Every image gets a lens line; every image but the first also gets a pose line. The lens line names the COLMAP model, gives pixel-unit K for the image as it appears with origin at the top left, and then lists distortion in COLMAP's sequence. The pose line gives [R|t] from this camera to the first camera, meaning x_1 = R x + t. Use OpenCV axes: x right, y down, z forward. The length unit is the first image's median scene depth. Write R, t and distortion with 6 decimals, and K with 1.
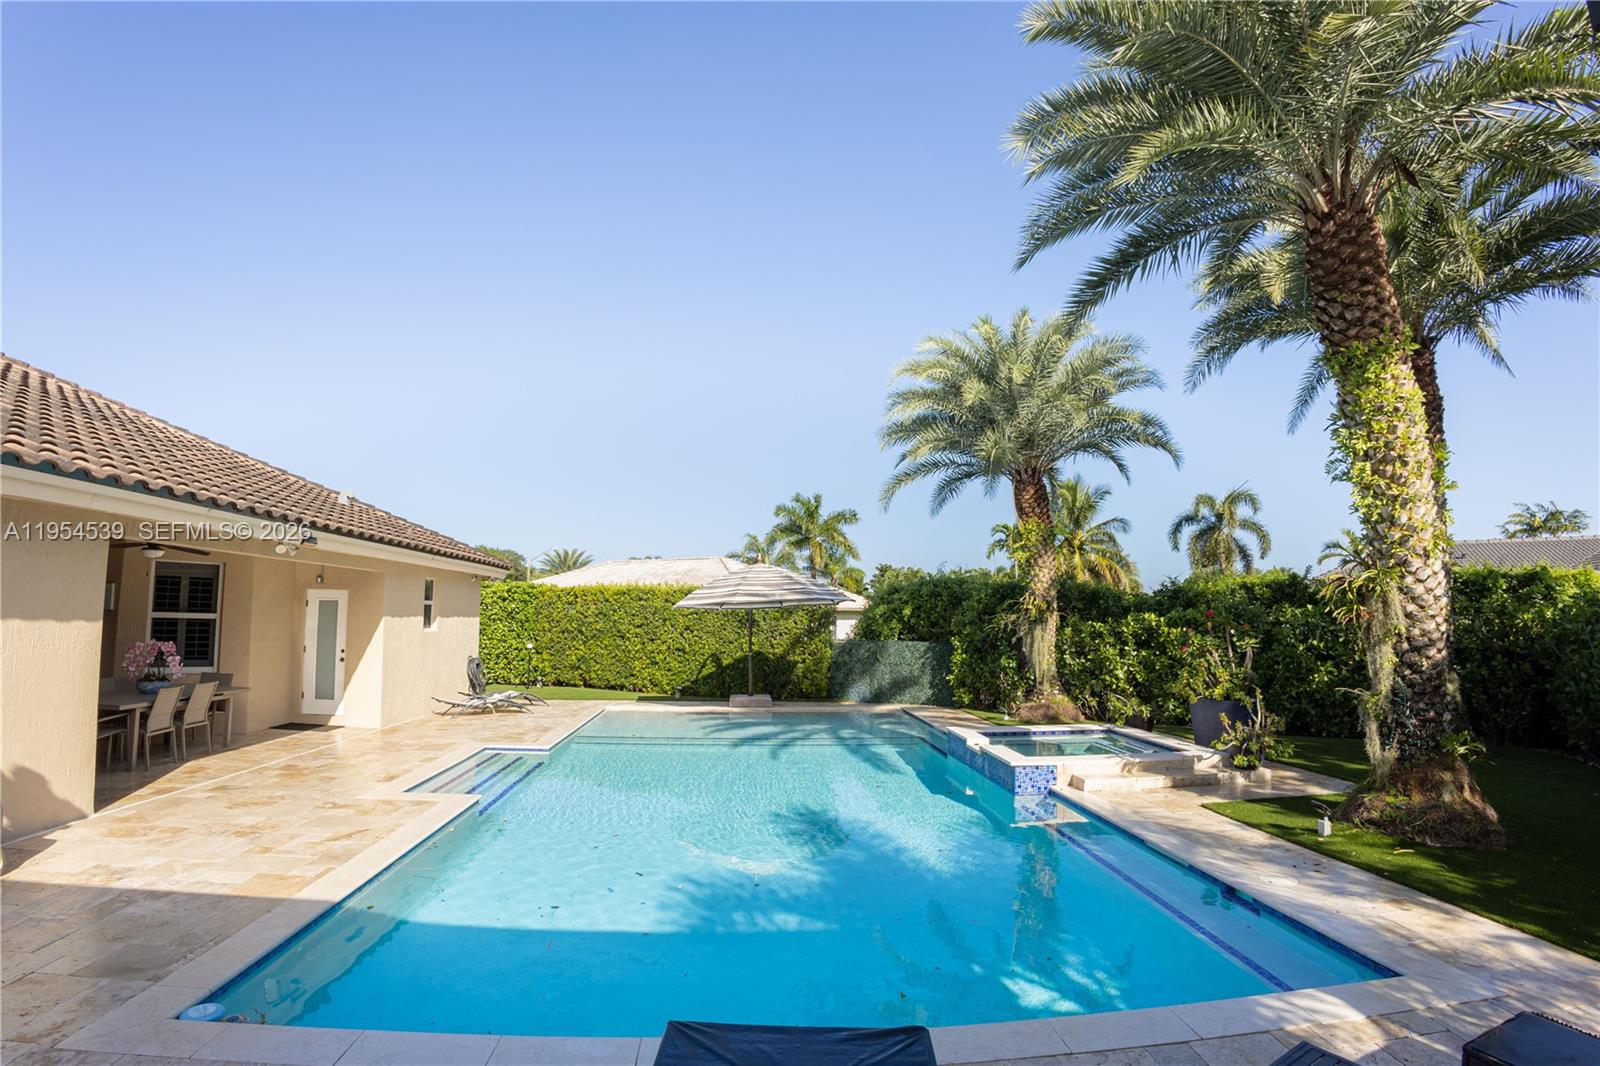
lens RADIAL K [[767.7, 0, 801.1], [0, 767.7, 524.4], [0, 0, 1]] dist [-0.080131, 0.000488]
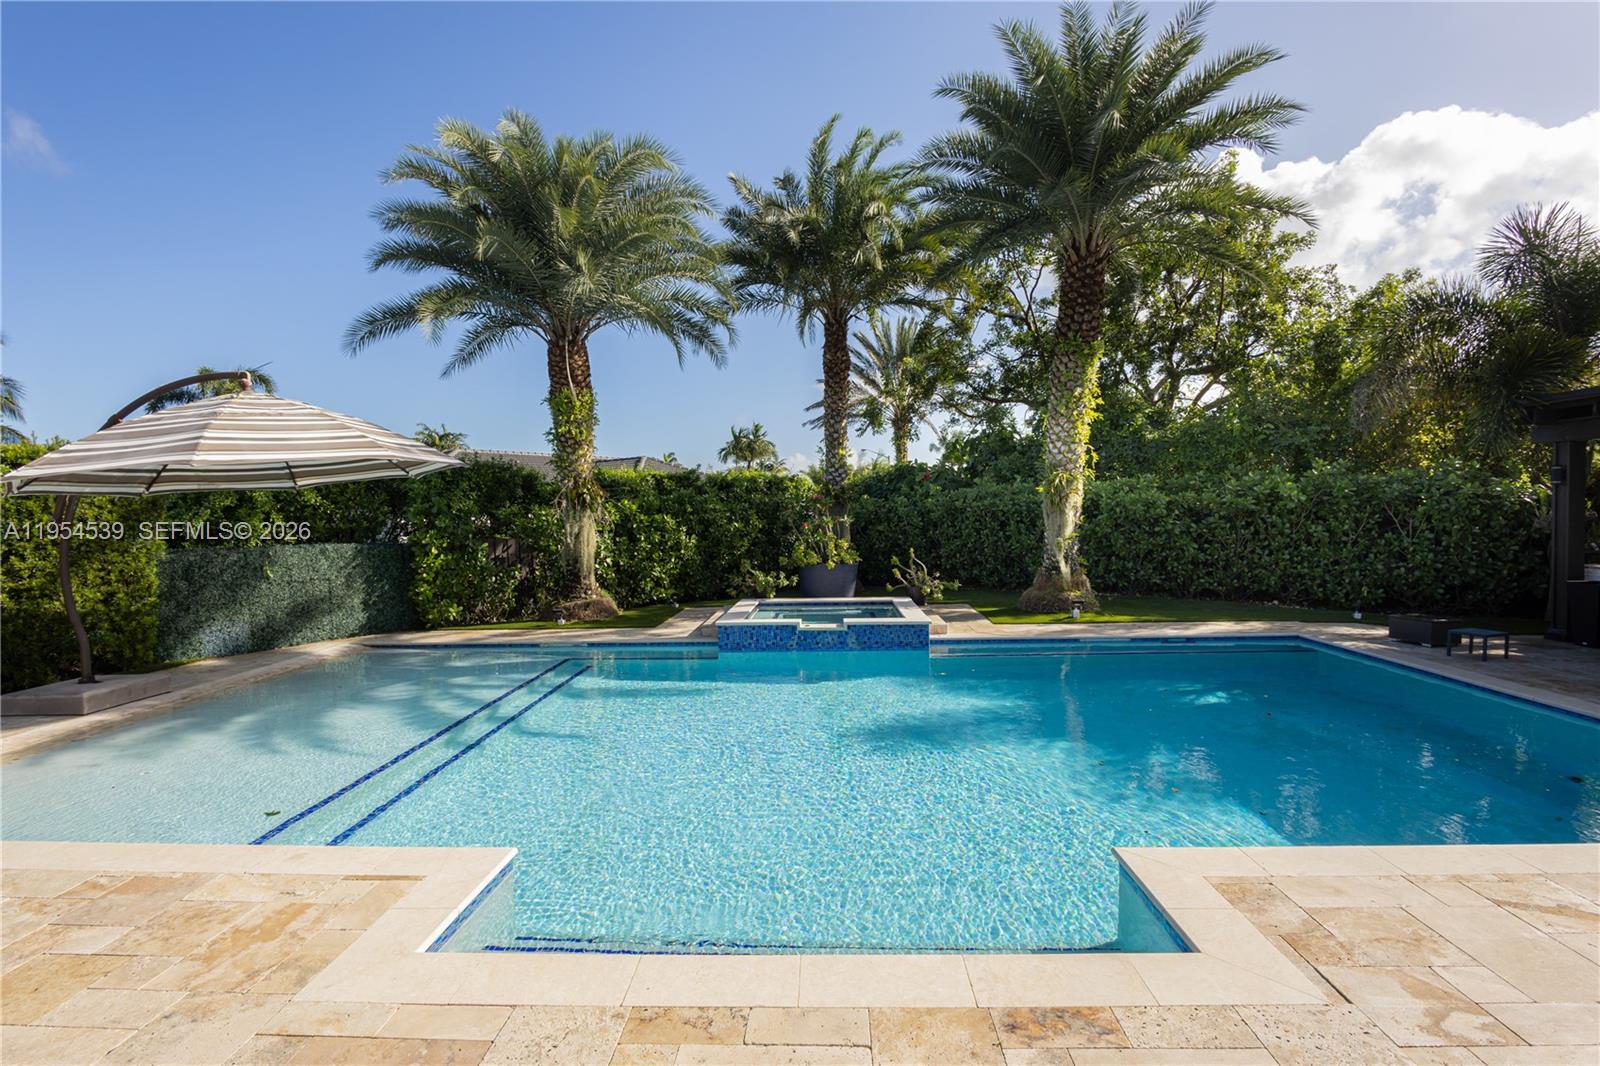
lens RADIAL K [[736.2, 0, 802.3], [0, 736.2, 543.6], [0, 0, 1]] dist [0.001290, -0.000003]
pose [[0.124644, -0.051469, 0.990866, -0.495720], [-0.103907, 0.992485, 0.064624, 0.086042], [-0.986746, -0.111013, 0.118359, 0.637154]]
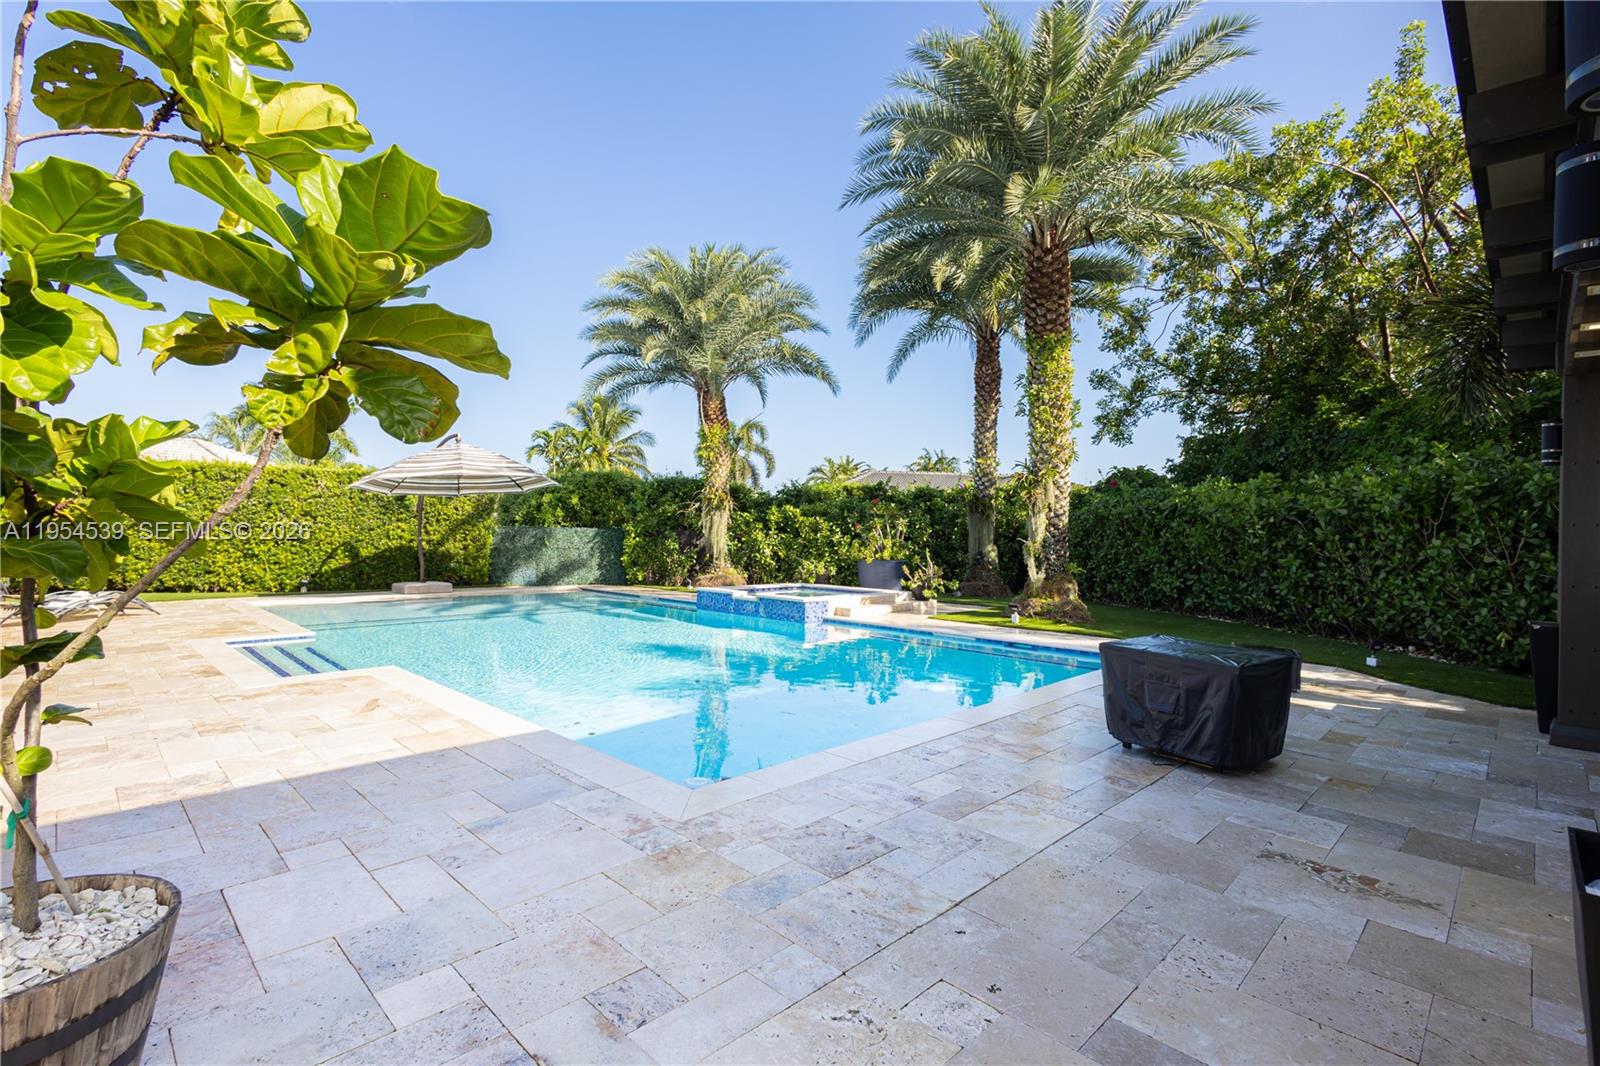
lens RADIAL K [[736.2, 0, 791.4], [0, 736.2, 524.3], [0, 0, 1]] dist [0.001290, -0.000003]
pose [[0.773708, 0.010830, 0.633449, -0.341414], [-0.083611, 0.992854, 0.085149, 0.040585], [-0.628001, -0.118844, 0.769085, 0.009382]]
